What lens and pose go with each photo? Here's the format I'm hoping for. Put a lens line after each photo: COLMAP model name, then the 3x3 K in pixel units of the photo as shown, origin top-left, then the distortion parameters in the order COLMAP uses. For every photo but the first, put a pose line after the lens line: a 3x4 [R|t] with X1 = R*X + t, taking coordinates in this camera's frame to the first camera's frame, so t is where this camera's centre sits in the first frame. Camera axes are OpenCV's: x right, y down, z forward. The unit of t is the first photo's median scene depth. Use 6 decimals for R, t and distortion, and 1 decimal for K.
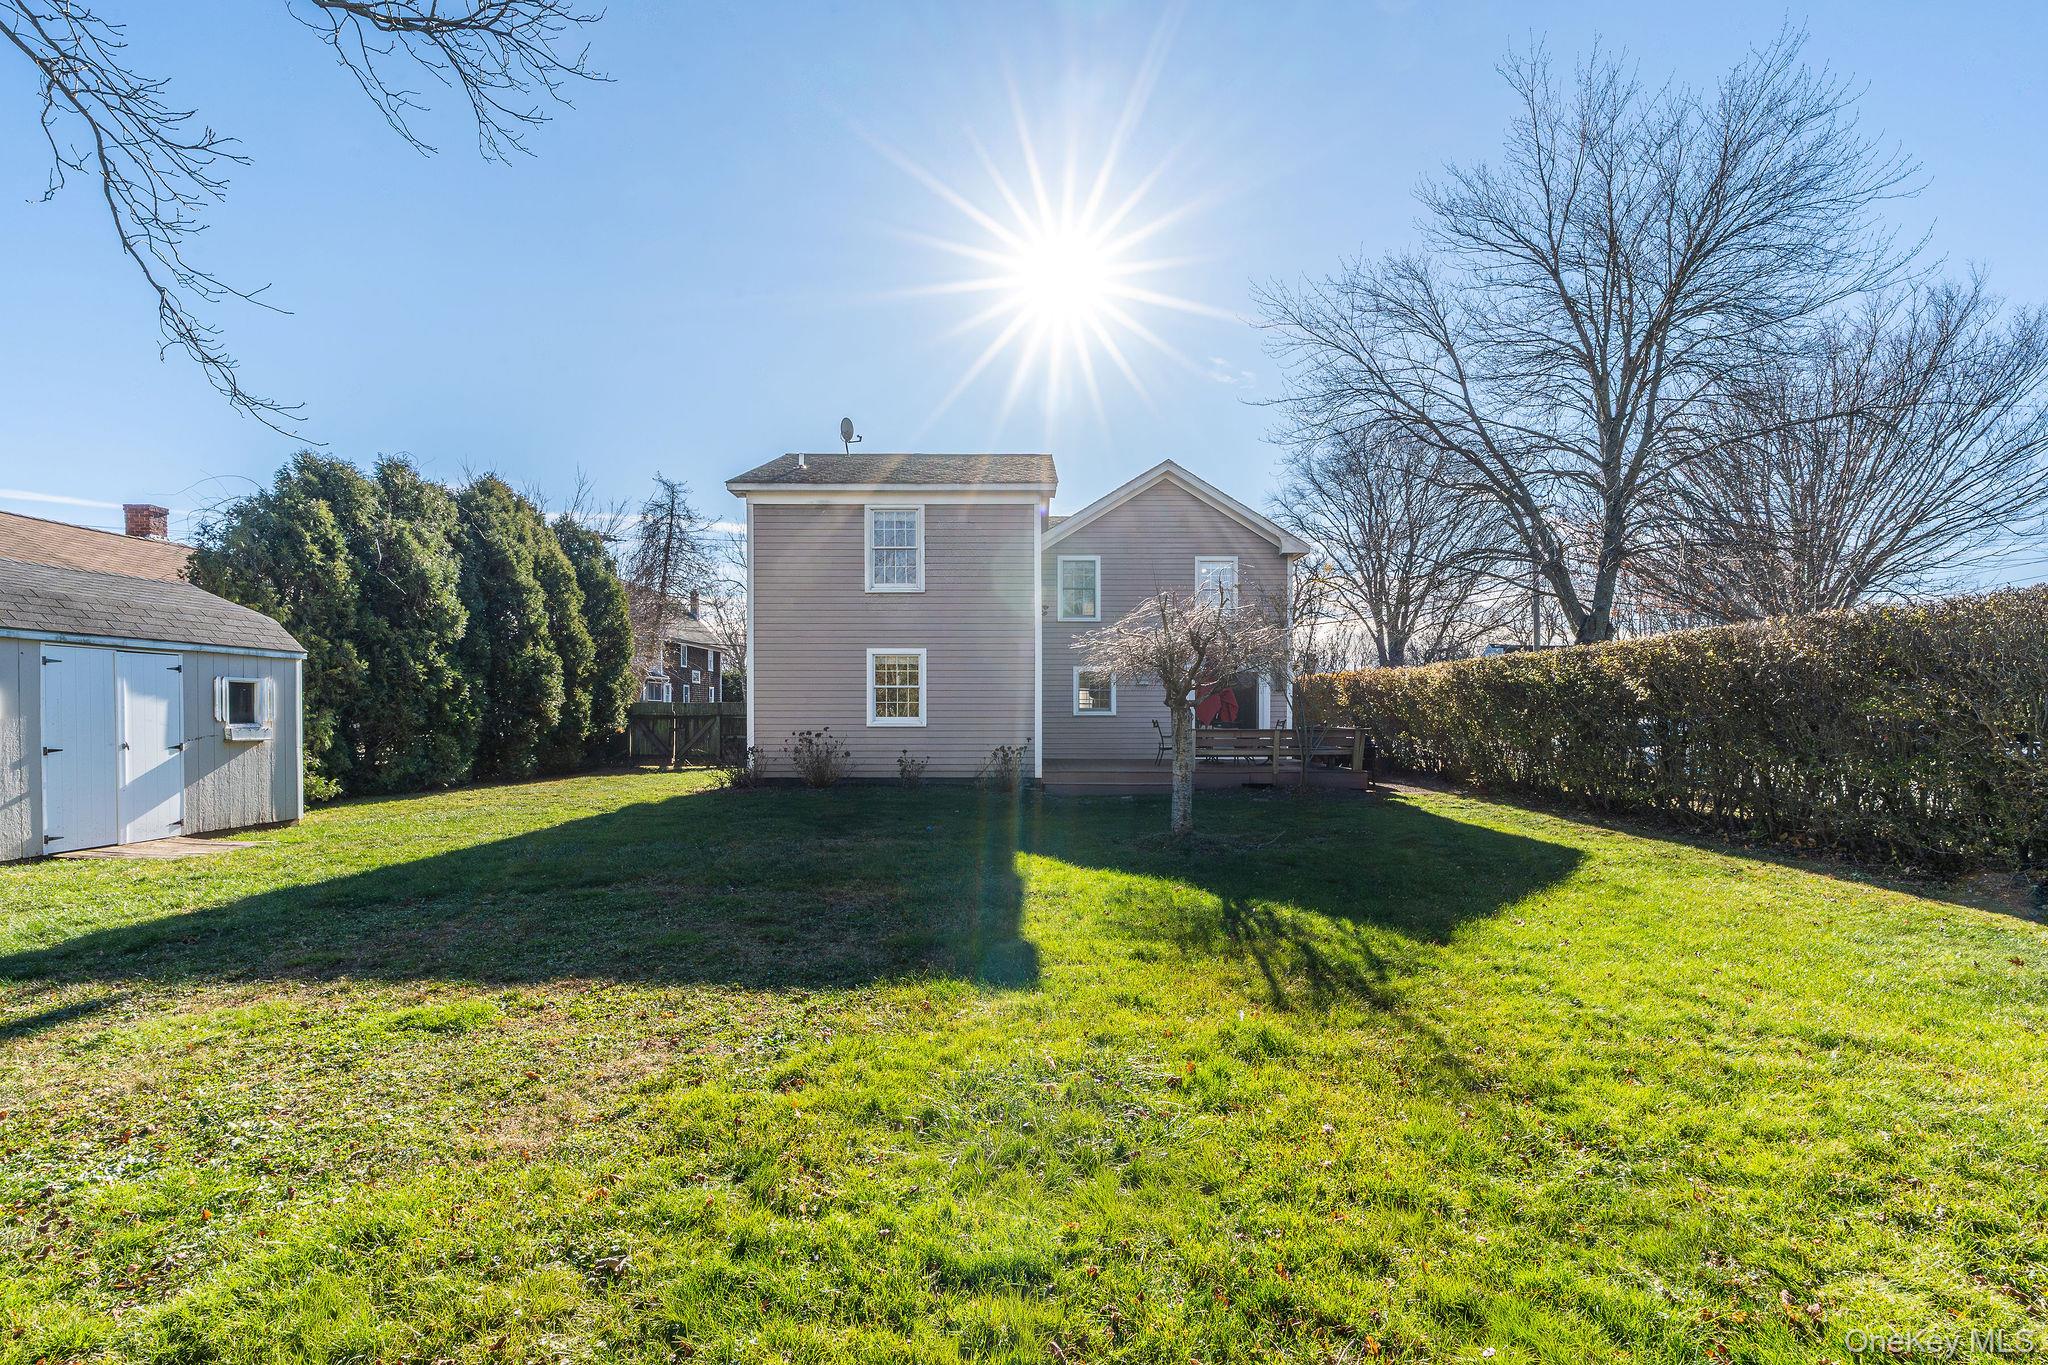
lens RADIAL K [[913.7, 0, 1024.4], [0, 913.7, 730.5], [0, 0, 1]] dist [0.000868, 0.000061]
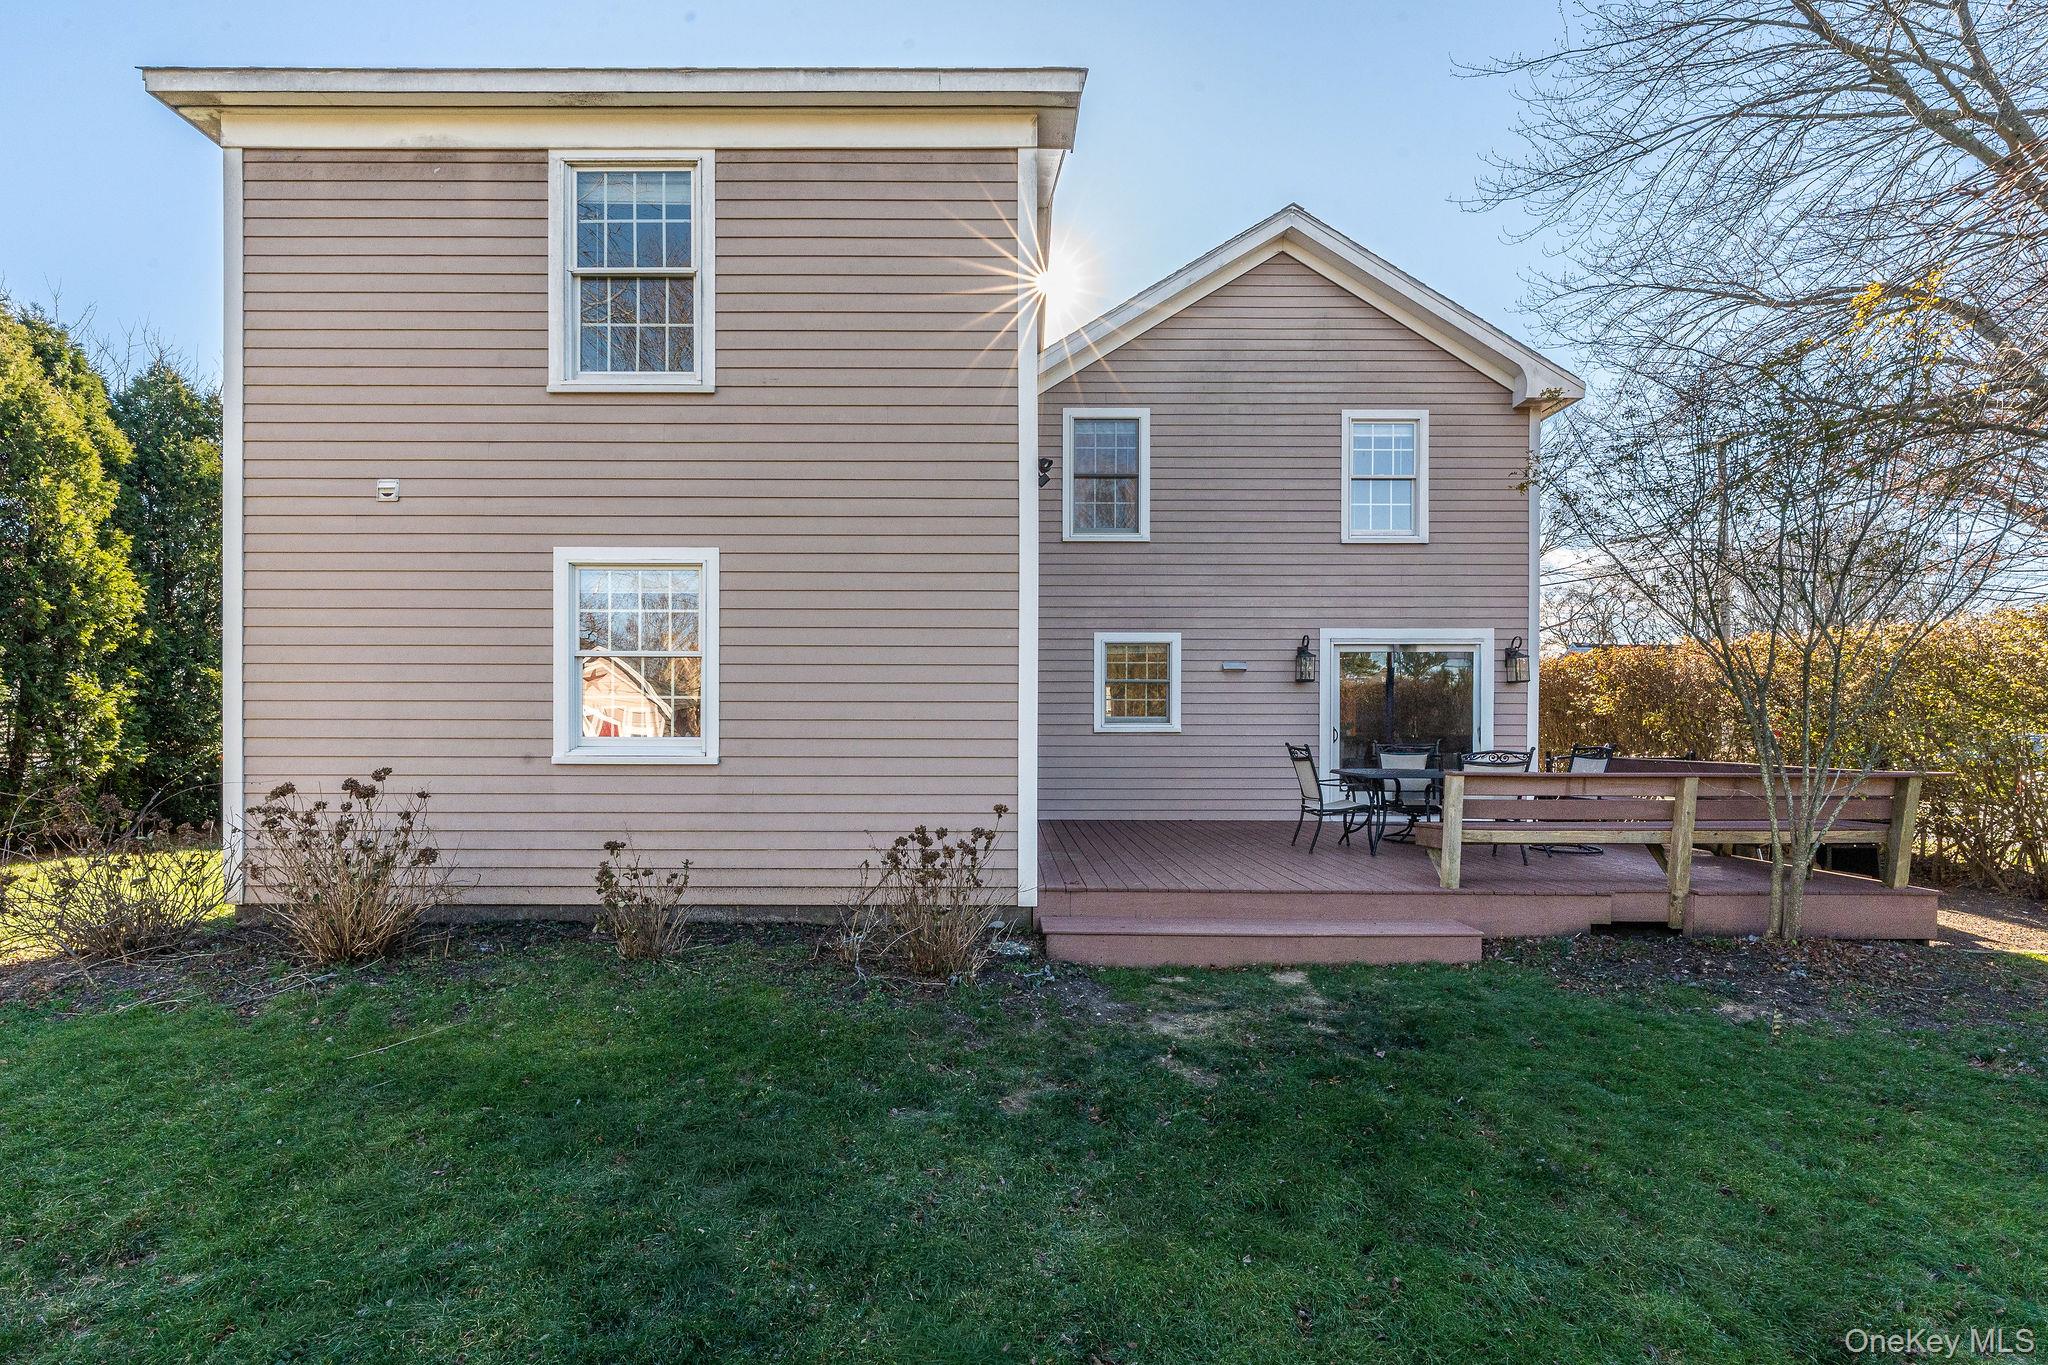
lens RADIAL K [[913.7, 0, 1024.4], [0, 913.7, 730.5], [0, 0, 1]] dist [0.000868, 0.000061]
pose [[0.999695, 0.003217, 0.024495, 0.005046], [-0.002846, 0.999881, -0.015164, -0.012557], [-0.024540, 0.015090, 0.999585, 0.635708]]
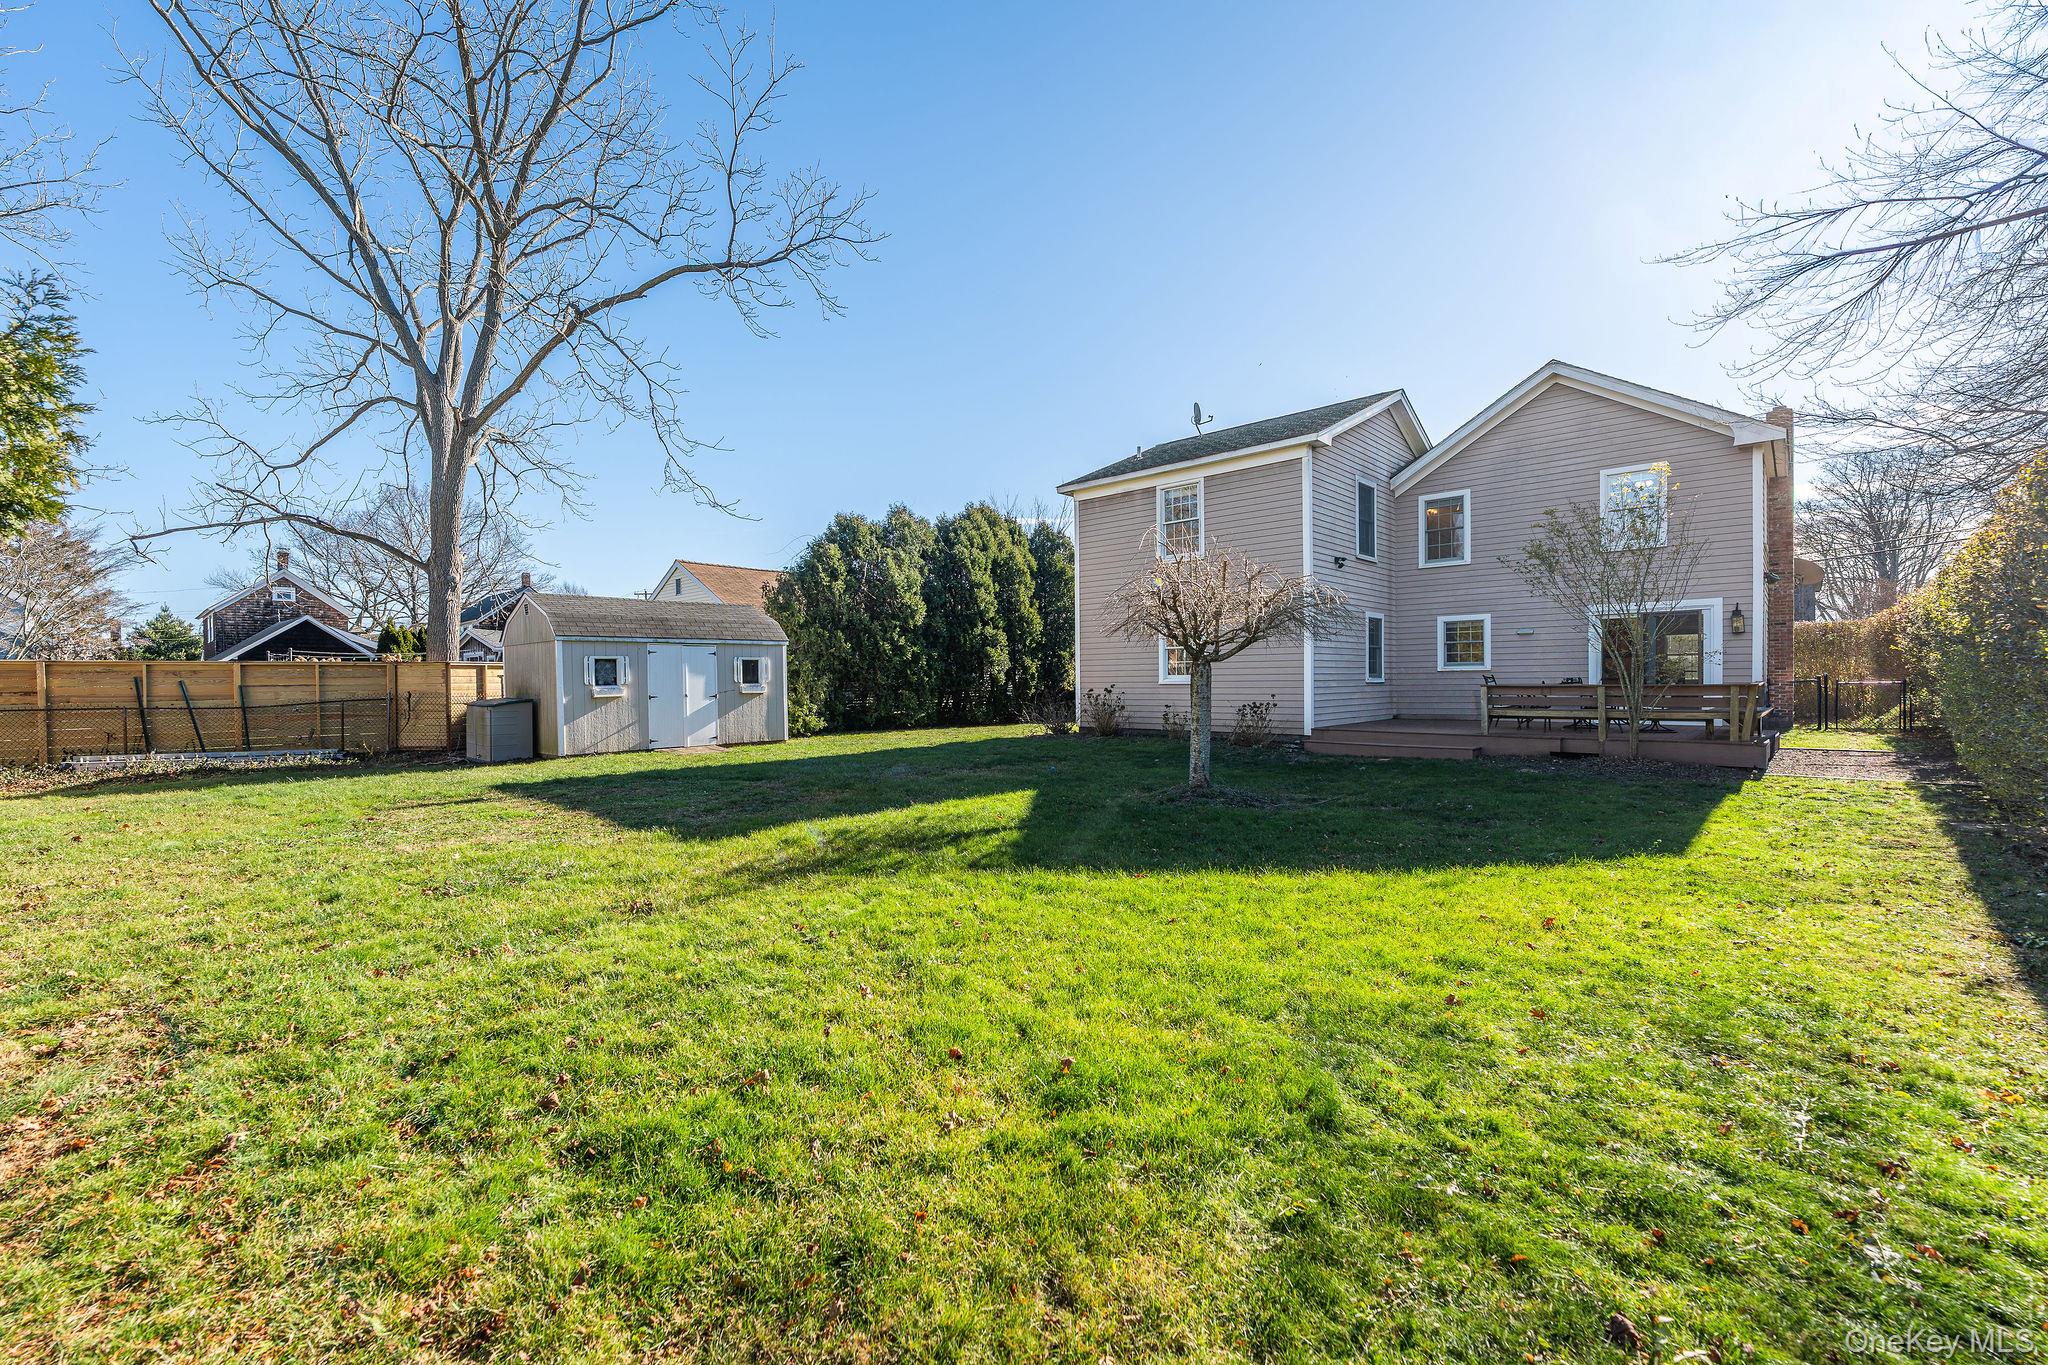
lens RADIAL K [[868.0, 0, 956.2], [0, 868.0, 690.0], [0, 0, 1]] dist [0.000163, -0.000043]
pose [[0.701054, 0.000218, -0.713108, 0.411777], [-0.001083, 0.999999, -0.000759, 0.003904], [0.713107, 0.001305, 0.701054, 0.077923]]
